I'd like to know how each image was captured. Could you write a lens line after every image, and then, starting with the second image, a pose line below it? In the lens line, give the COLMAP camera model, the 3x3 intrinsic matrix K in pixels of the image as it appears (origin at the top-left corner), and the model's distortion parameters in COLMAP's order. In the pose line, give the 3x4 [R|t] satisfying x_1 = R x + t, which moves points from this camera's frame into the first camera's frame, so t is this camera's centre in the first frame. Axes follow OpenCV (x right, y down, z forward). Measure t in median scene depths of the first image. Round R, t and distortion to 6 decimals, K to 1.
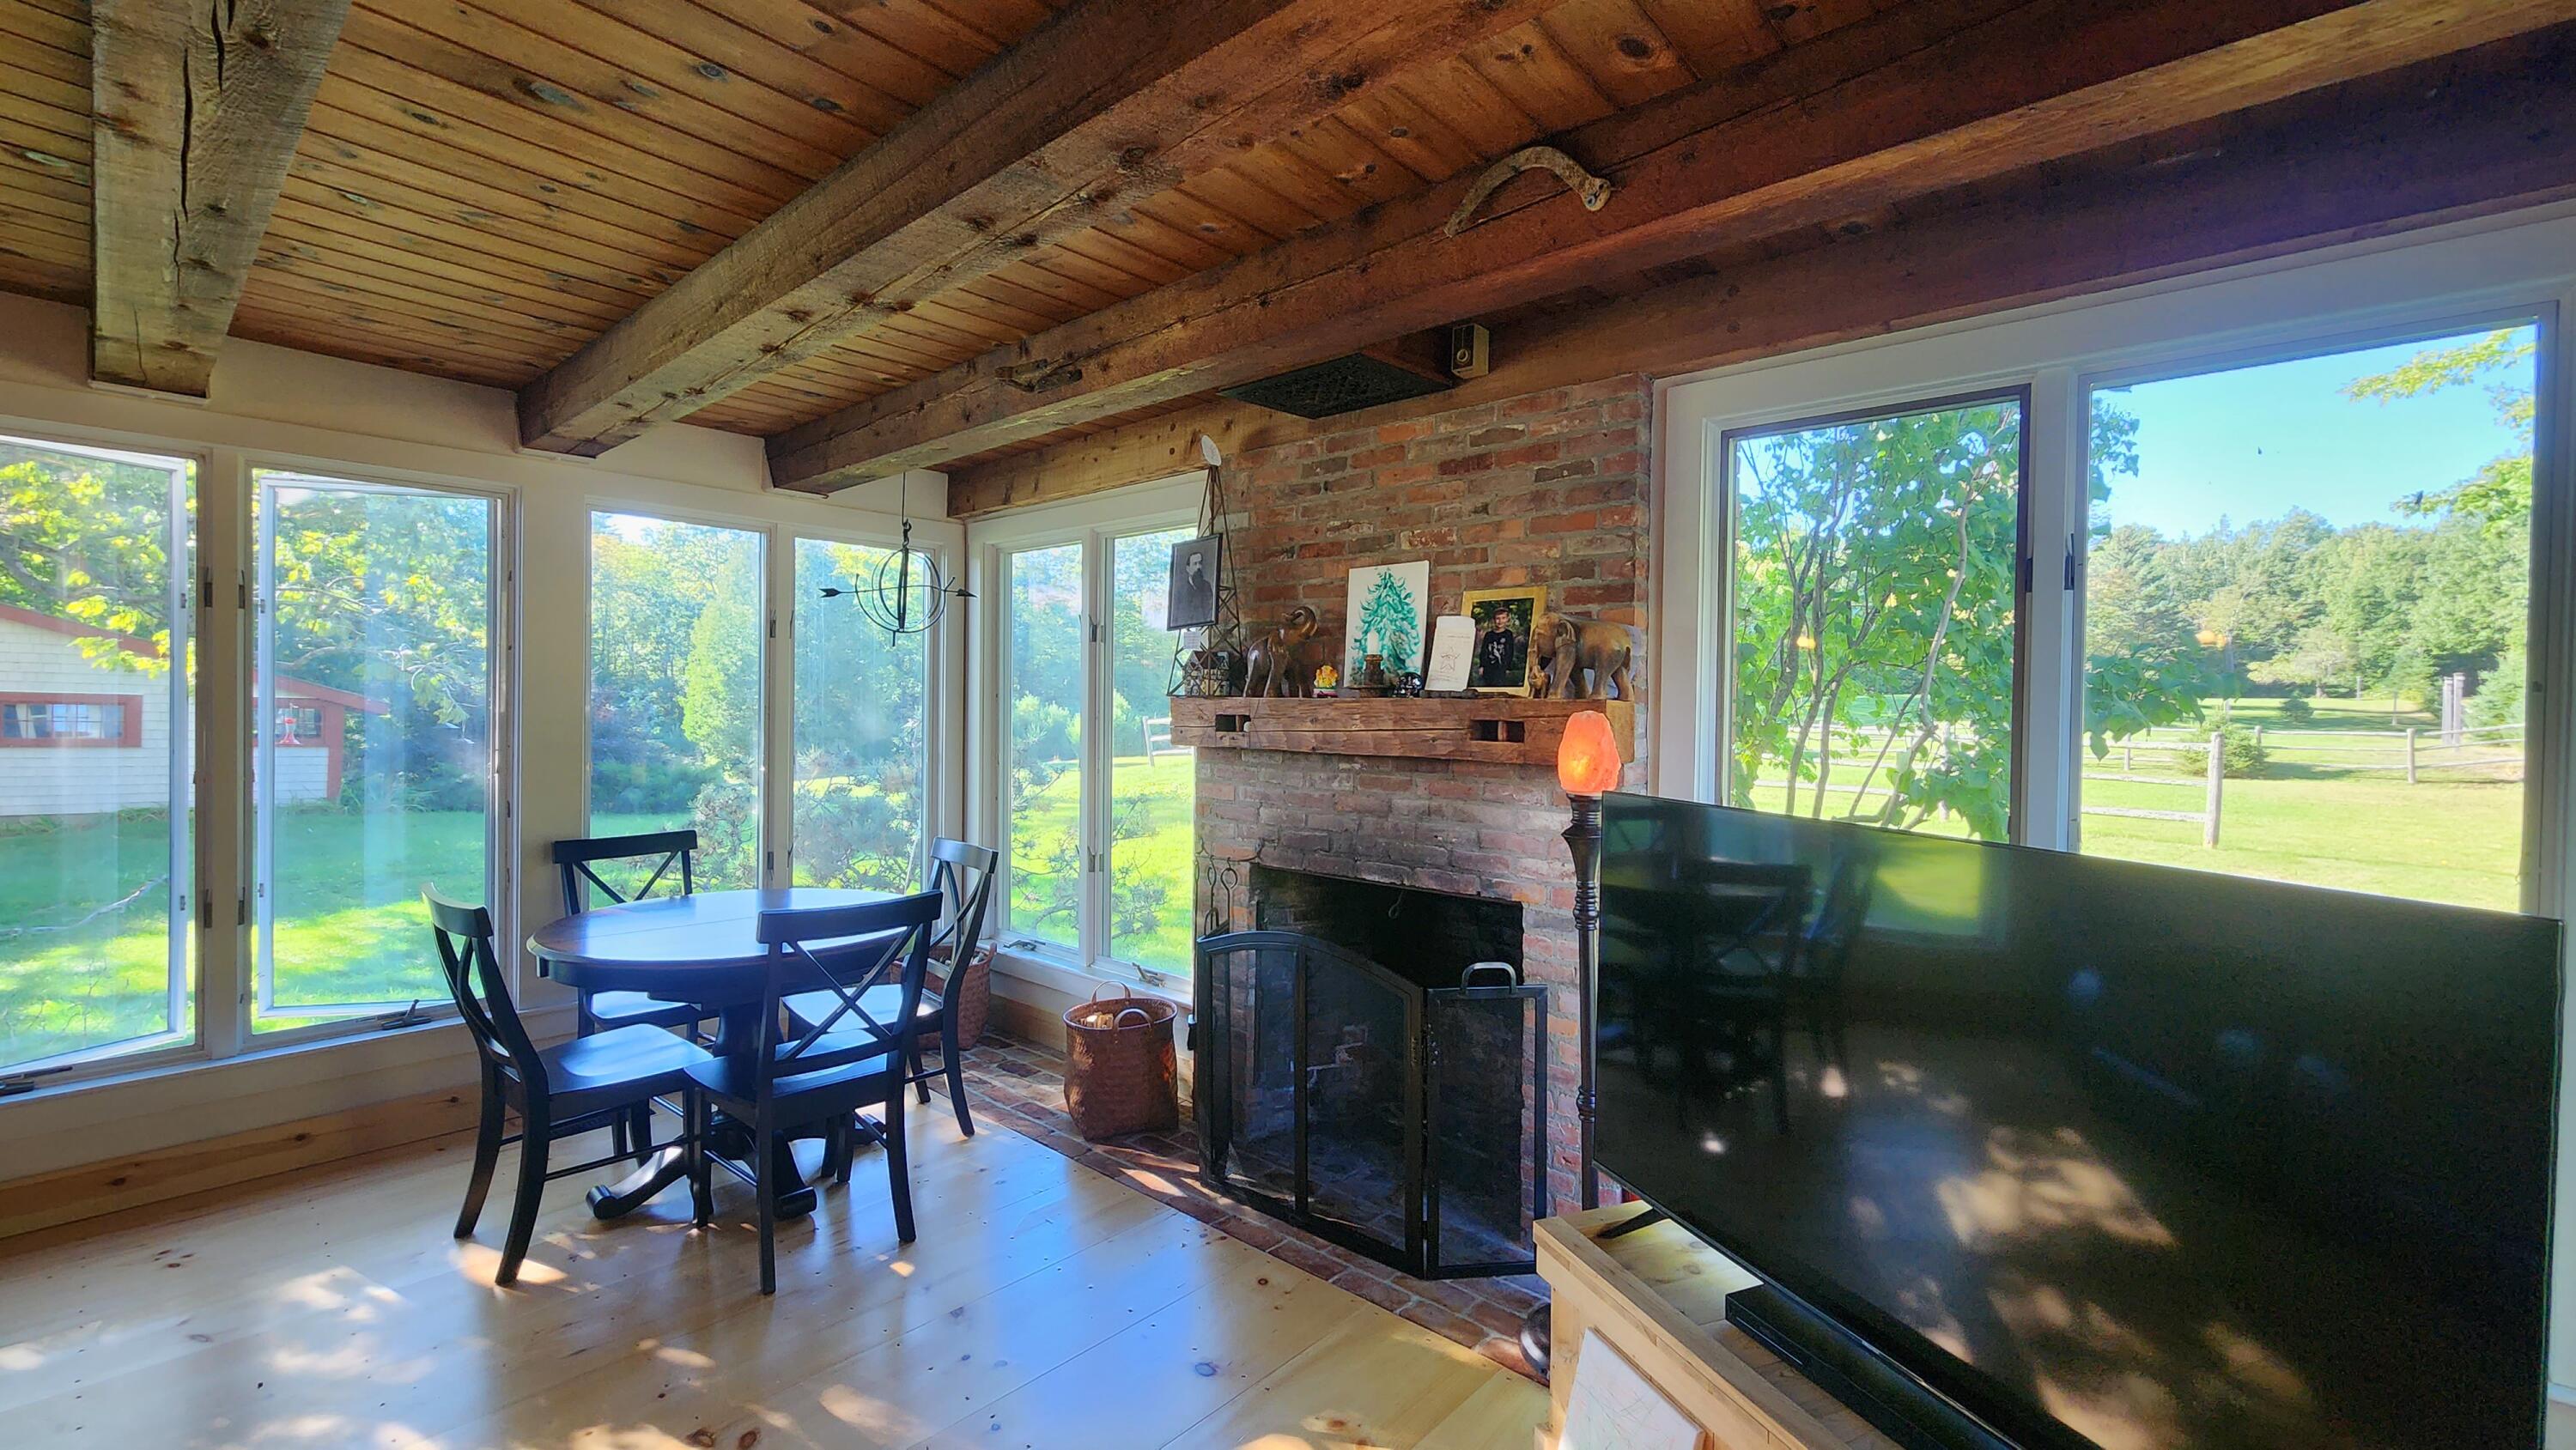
lens RADIAL K [[1055.8, 0, 1294.0], [0, 1055.8, 717.2], [0, 0, 1]] dist [-0.001098, -0.000089]
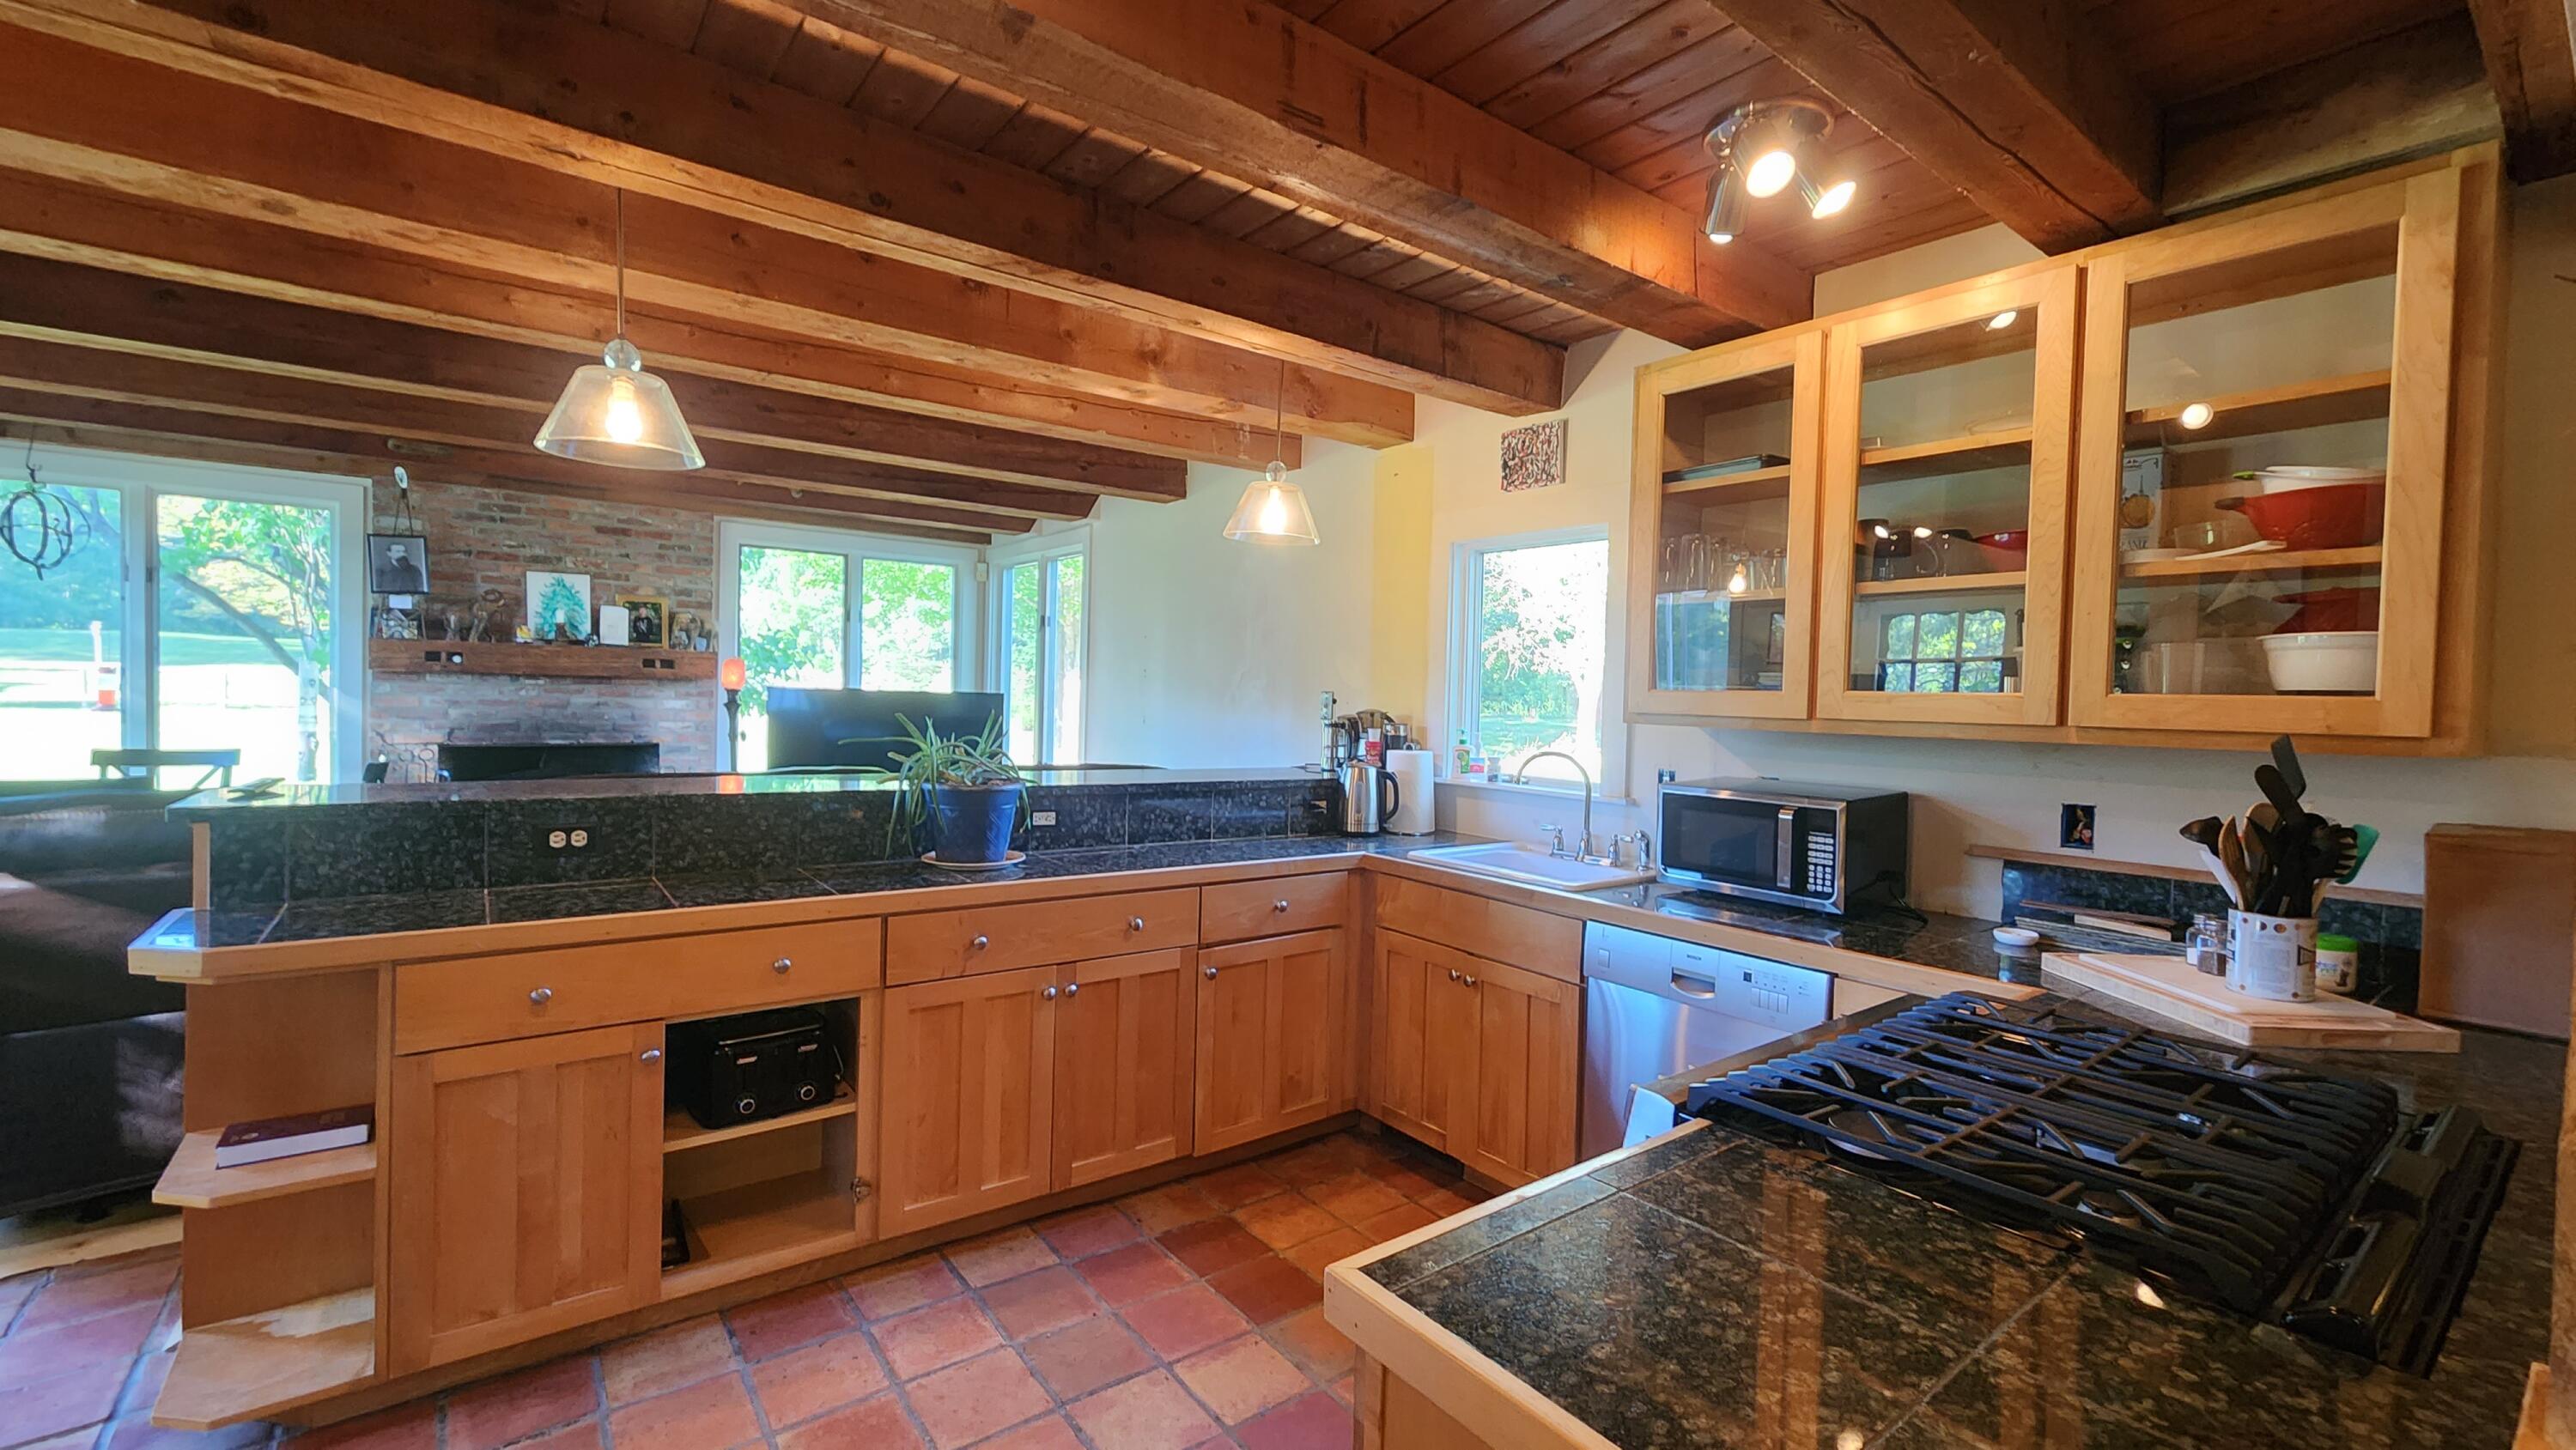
lens RADIAL K [[1055.8, 0, 1294.0], [0, 1055.8, 717.2], [0, 0, 1]] dist [-0.001098, -0.000089]
pose [[0.199098, -0.031097, 0.979486, -1.562106], [-0.013394, 0.999317, 0.034449, 0.028526], [-0.979888, -0.019978, 0.198546, -0.677296]]
